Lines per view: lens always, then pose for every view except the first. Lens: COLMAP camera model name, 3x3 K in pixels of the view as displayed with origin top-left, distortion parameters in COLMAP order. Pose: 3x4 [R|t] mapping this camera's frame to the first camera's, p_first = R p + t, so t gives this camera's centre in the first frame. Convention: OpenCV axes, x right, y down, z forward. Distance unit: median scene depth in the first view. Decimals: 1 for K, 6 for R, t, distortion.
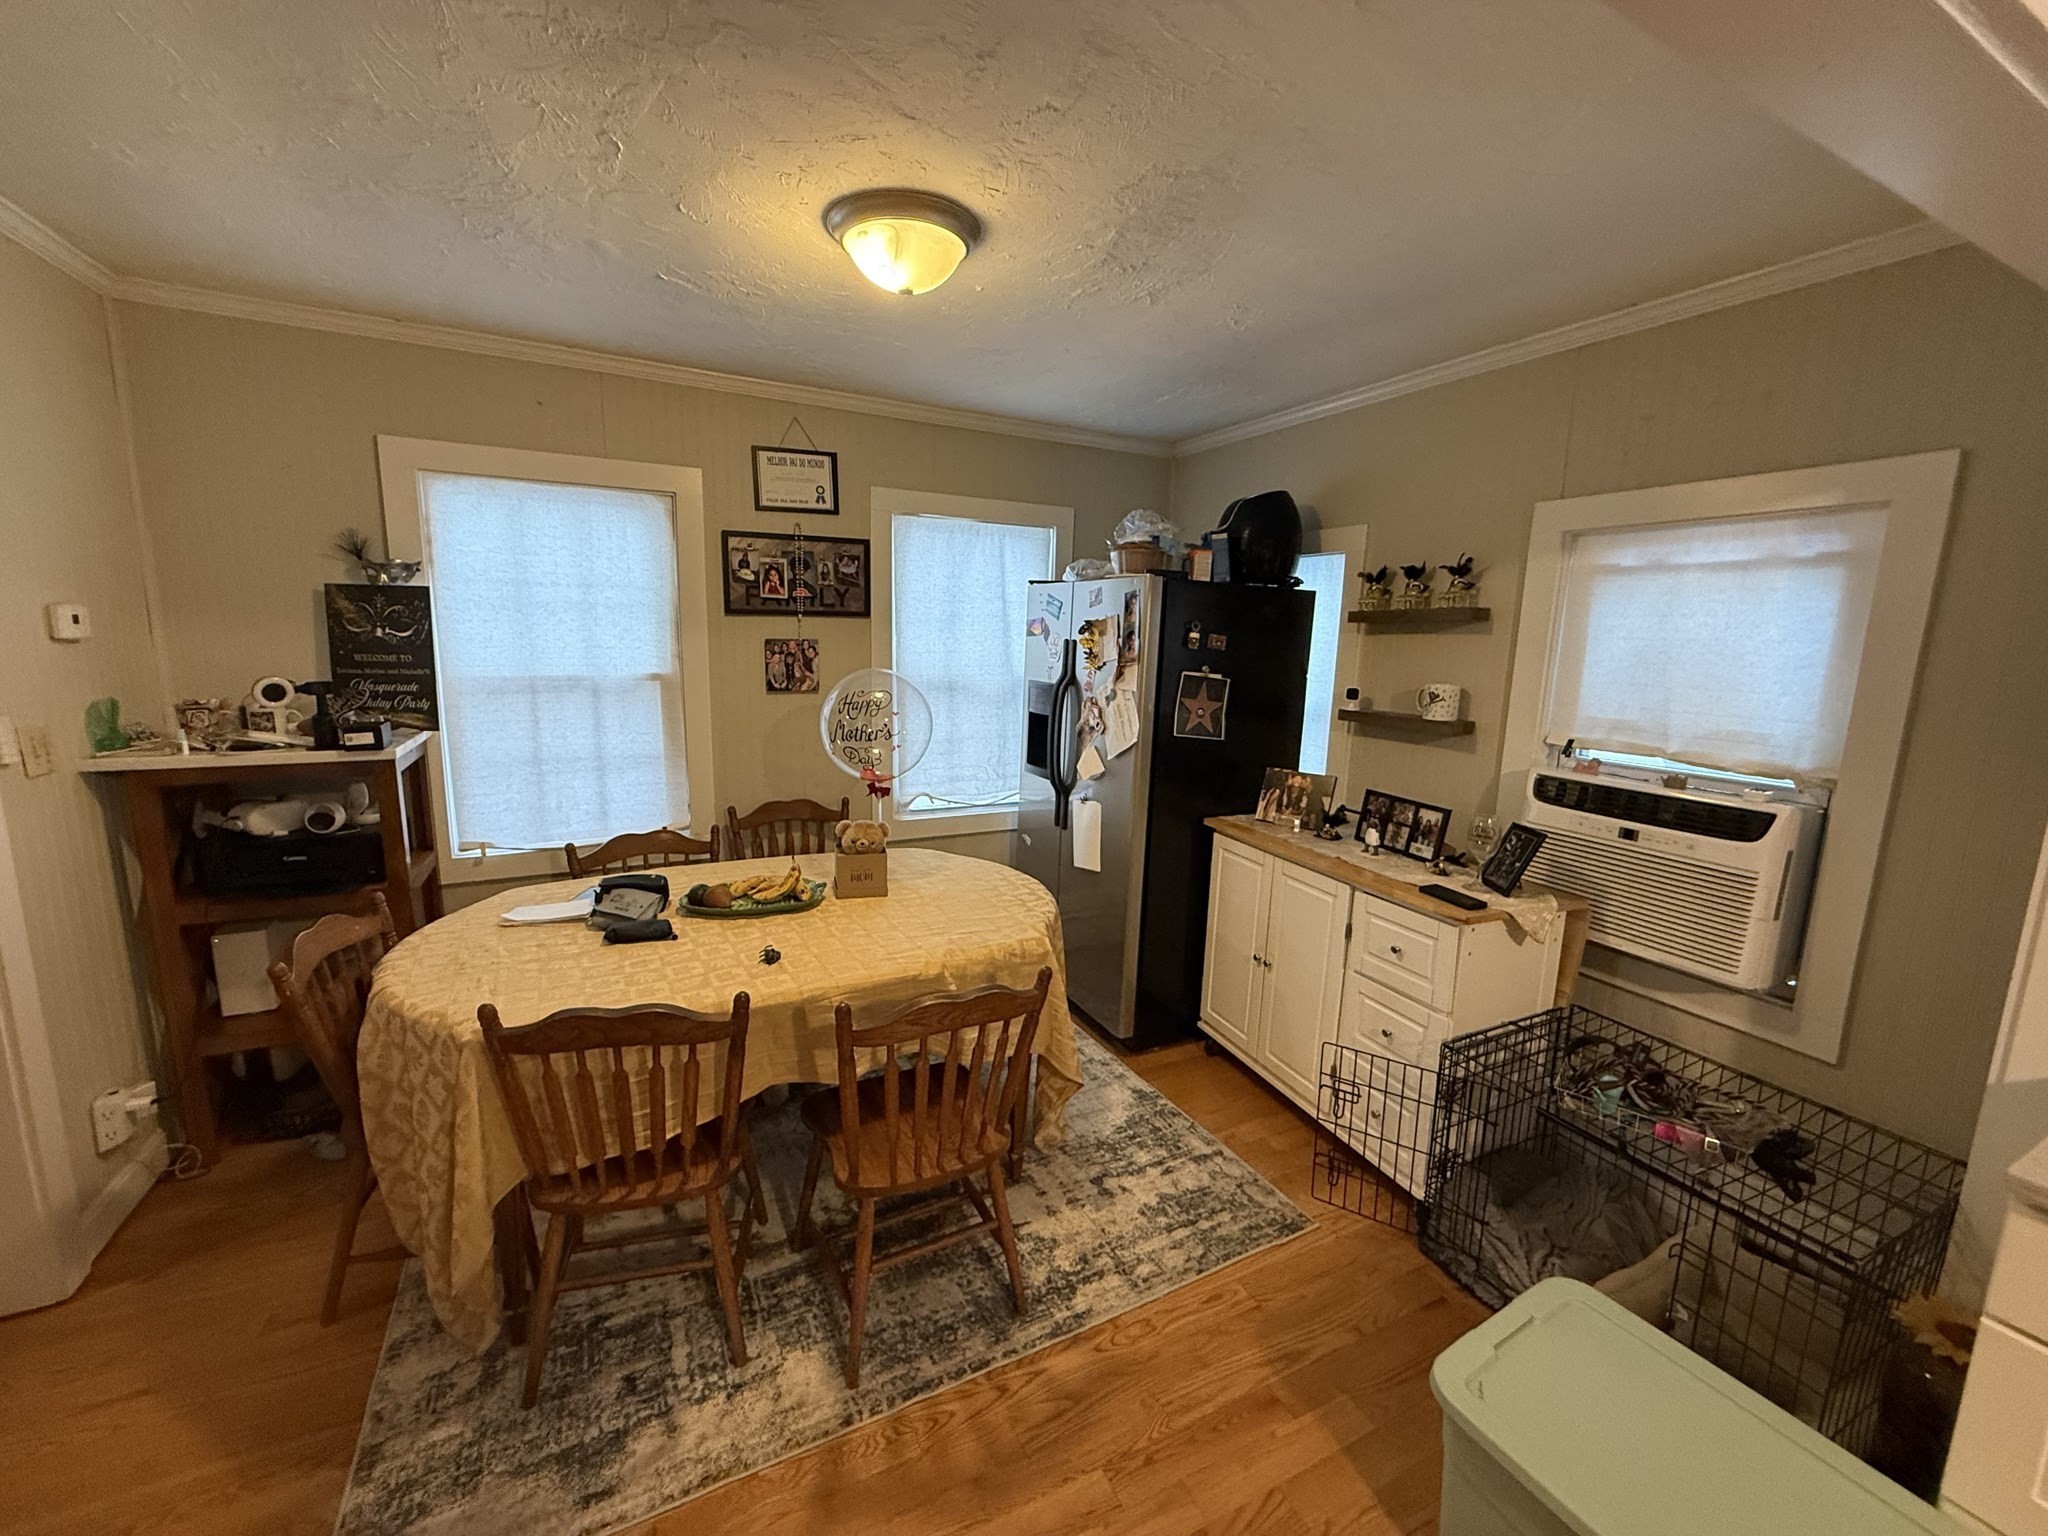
lens RADIAL K [[813.5, 0, 1025.6], [0, 813.5, 766.2], [0, 0, 1]] dist [0.000180, -0.000281]
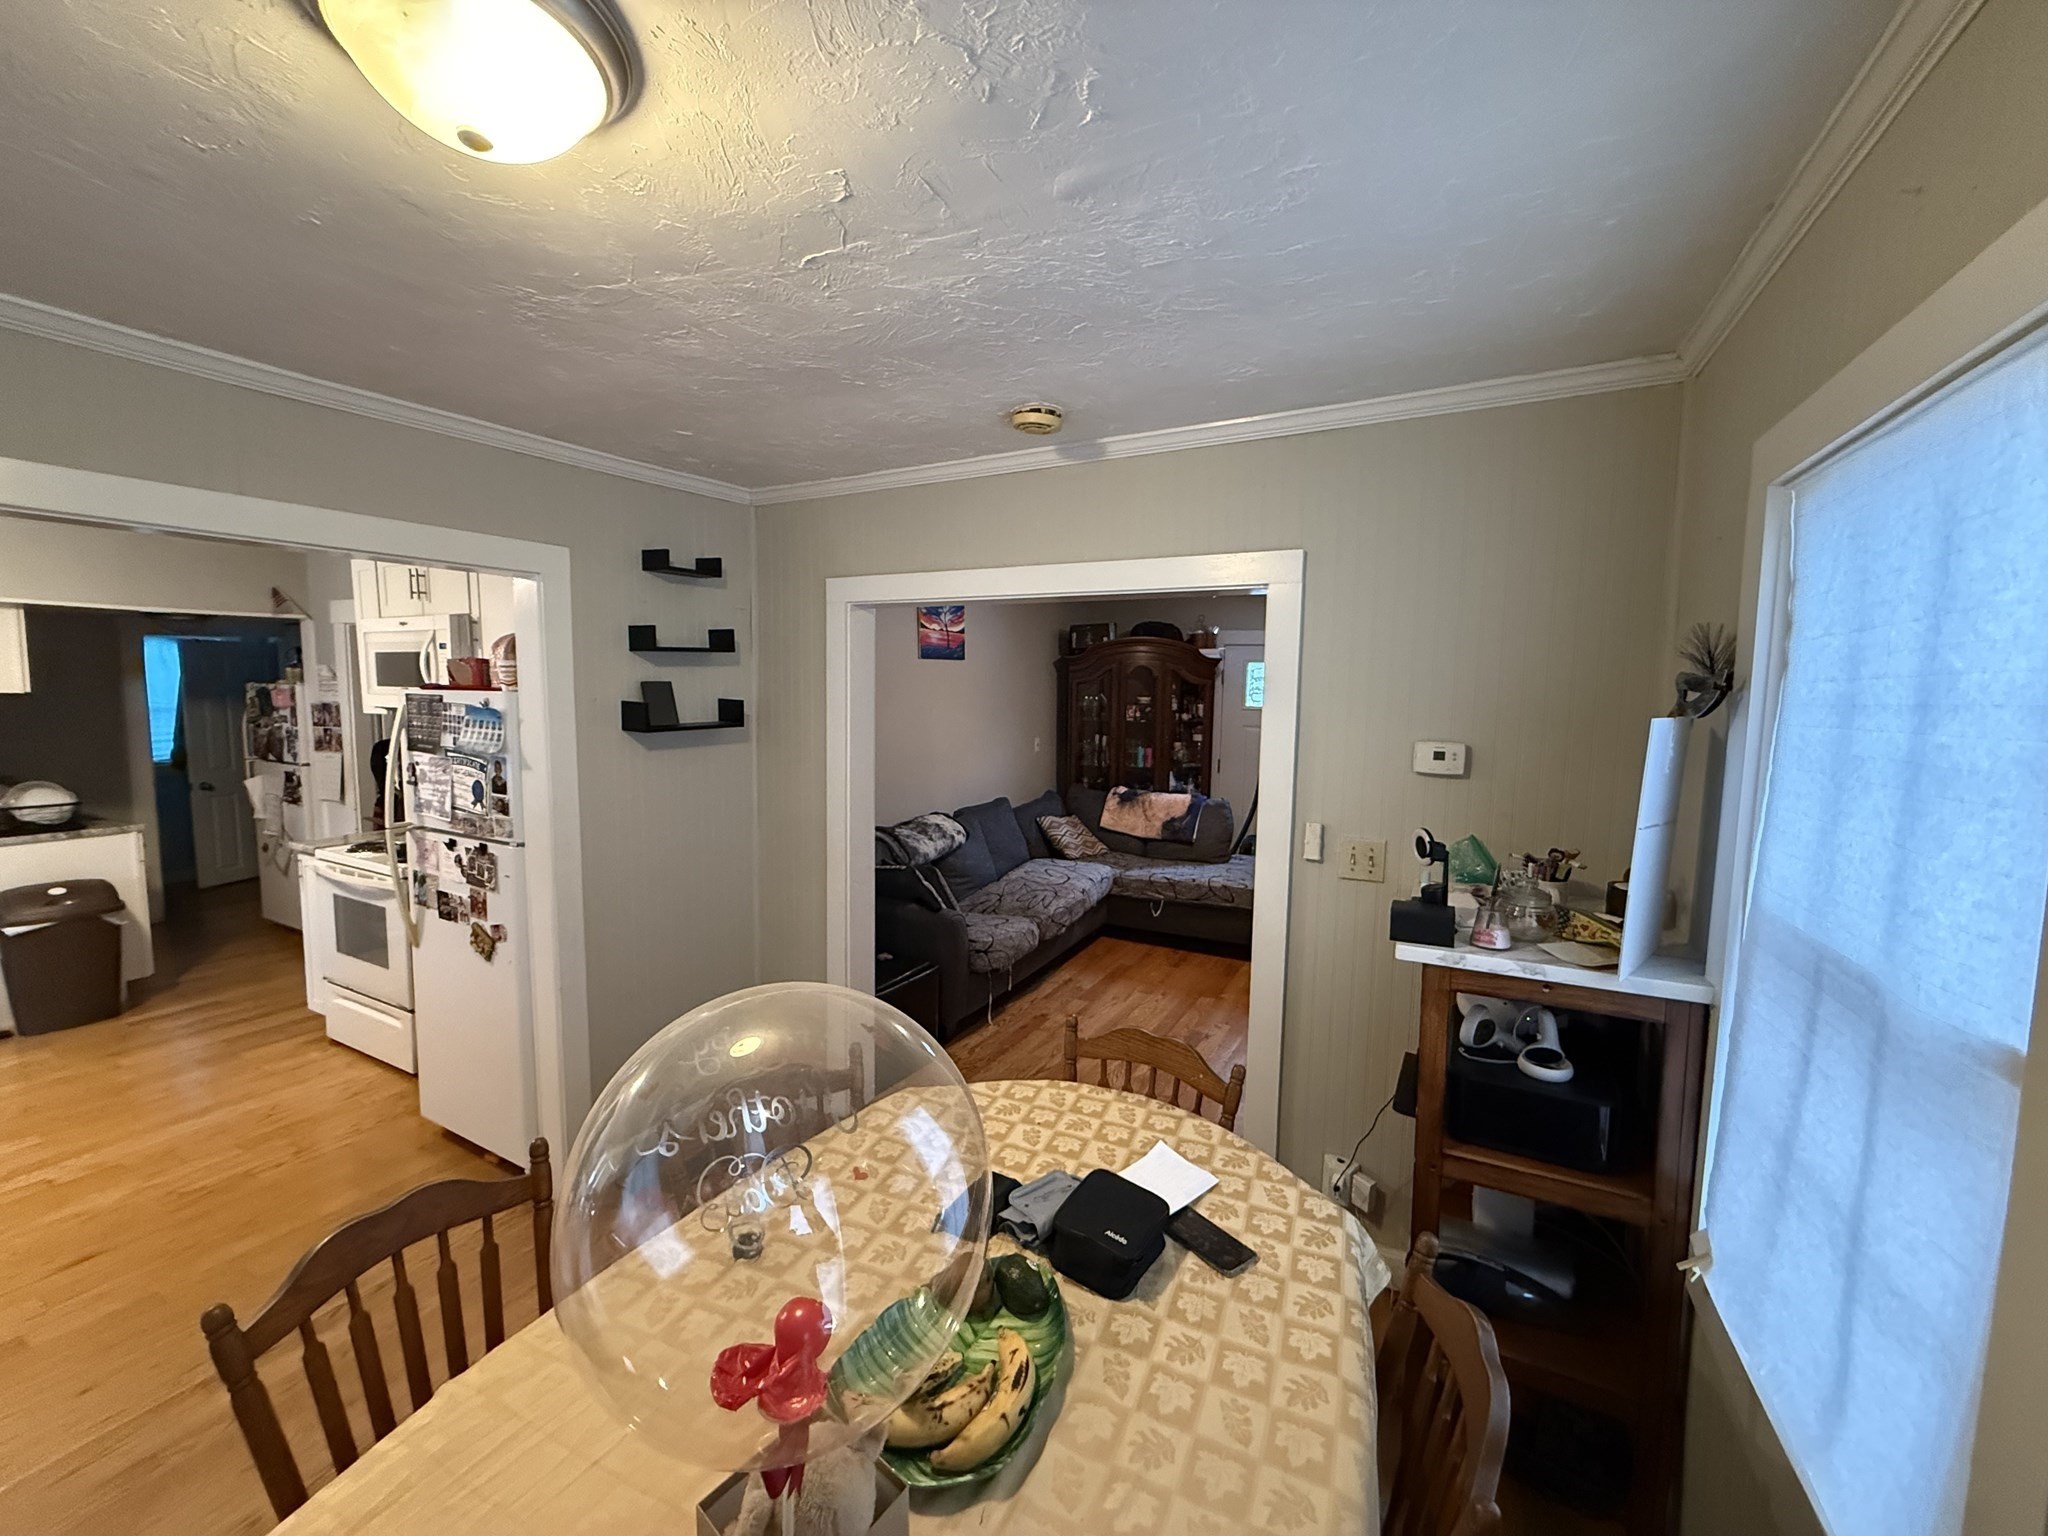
lens RADIAL K [[813.5, 0, 1022.3], [0, 813.5, 768.3], [0, 0, 1]] dist [0.000180, -0.000281]
pose [[-0.822056, 0.016101, -0.569180, -0.080673], [-0.128309, 0.968653, 0.212716, -0.217567], [0.554763, 0.247895, -0.794221, 1.038020]]
